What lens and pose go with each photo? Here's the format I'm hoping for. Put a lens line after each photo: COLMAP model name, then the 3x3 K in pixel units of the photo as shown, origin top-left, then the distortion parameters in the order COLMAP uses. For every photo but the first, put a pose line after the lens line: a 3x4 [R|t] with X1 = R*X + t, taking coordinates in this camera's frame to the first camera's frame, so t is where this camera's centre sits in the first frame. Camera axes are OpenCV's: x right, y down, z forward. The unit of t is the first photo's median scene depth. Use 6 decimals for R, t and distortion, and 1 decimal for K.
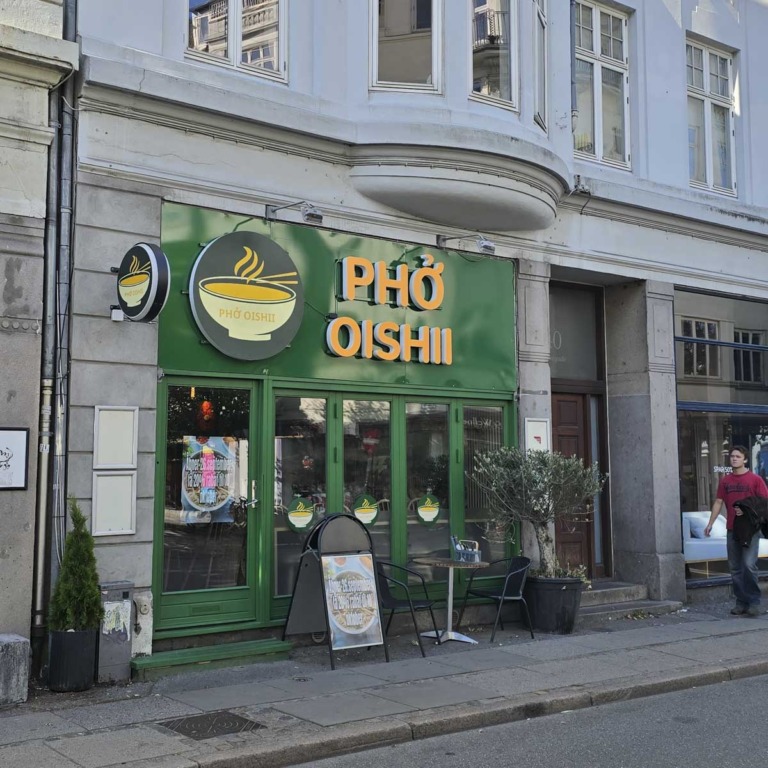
lens RADIAL K [[972.3, 0, 383.4], [0, 972.3, 423.1], [0, 0, 1]] dist [0.110436, -0.271954]
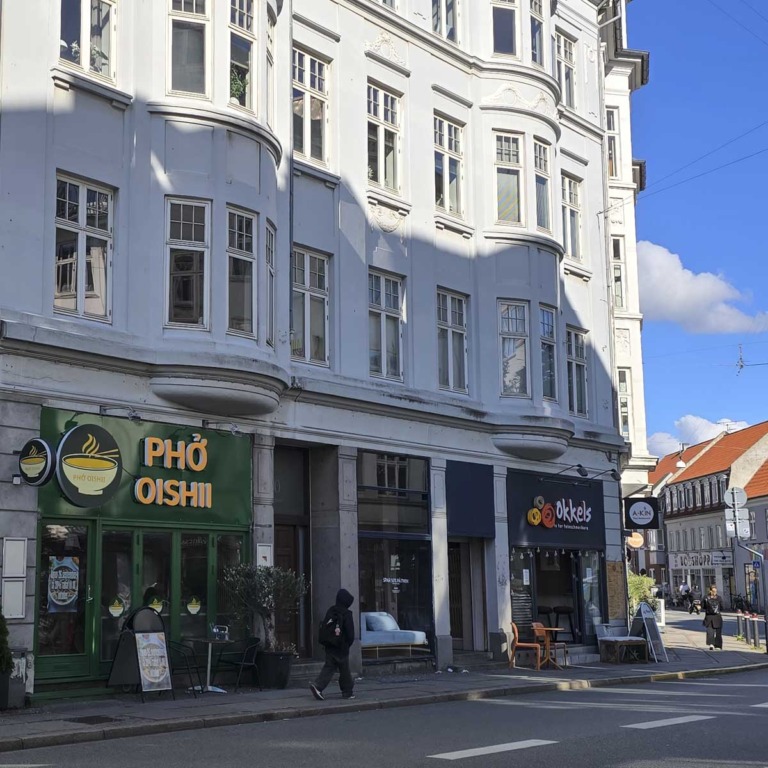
lens RADIAL K [[1306.4, 0, 384.0], [0, 1306.4, 384.0], [0, 0, 1]] dist [0.040906, 0.092685]
pose [[0.959009, 0.042776, 0.280129, -0.248583], [-0.011549, 0.993620, -0.112189, -0.027067], [-0.283141, 0.104355, 0.953384, -1.020386]]
